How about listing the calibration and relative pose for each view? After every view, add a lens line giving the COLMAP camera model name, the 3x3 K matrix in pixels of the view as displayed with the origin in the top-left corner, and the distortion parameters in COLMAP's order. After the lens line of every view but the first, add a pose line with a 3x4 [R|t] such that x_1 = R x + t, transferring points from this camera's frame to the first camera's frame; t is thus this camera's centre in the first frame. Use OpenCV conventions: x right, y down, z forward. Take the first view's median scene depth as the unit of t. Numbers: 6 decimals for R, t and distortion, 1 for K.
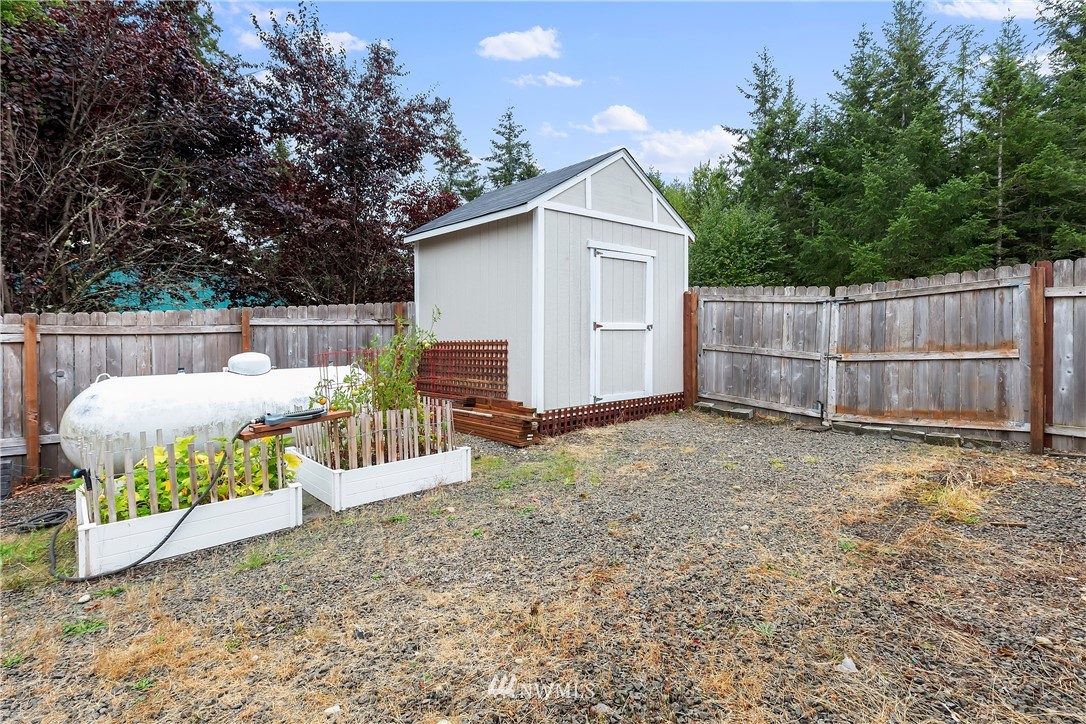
lens RADIAL K [[513.2, 0, 535.9], [0, 513.2, 338.0], [0, 0, 1]] dist [0.018874, -0.000086]
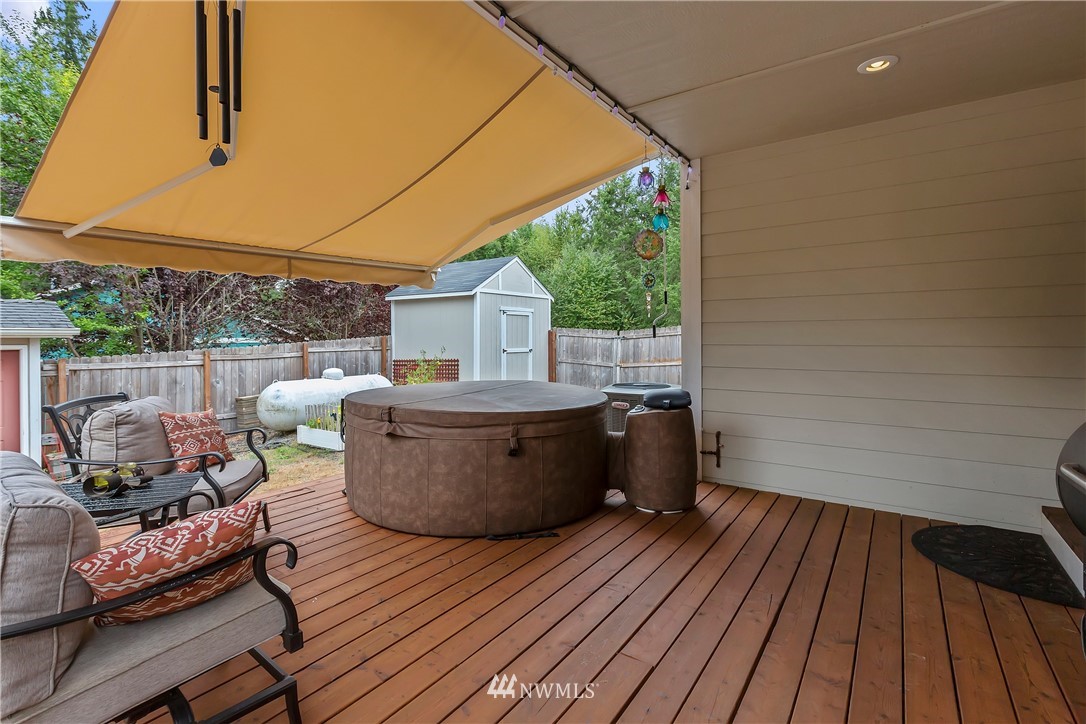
lens RADIAL K [[513.2, 0, 535.9], [0, 513.2, 338.0], [0, 0, 1]] dist [0.018874, -0.000086]
pose [[0.968341, -0.002302, 0.249621, -0.222877], [0.005934, 0.999887, -0.013798, -0.040328], [-0.249561, 0.014842, 0.968245, -0.799365]]
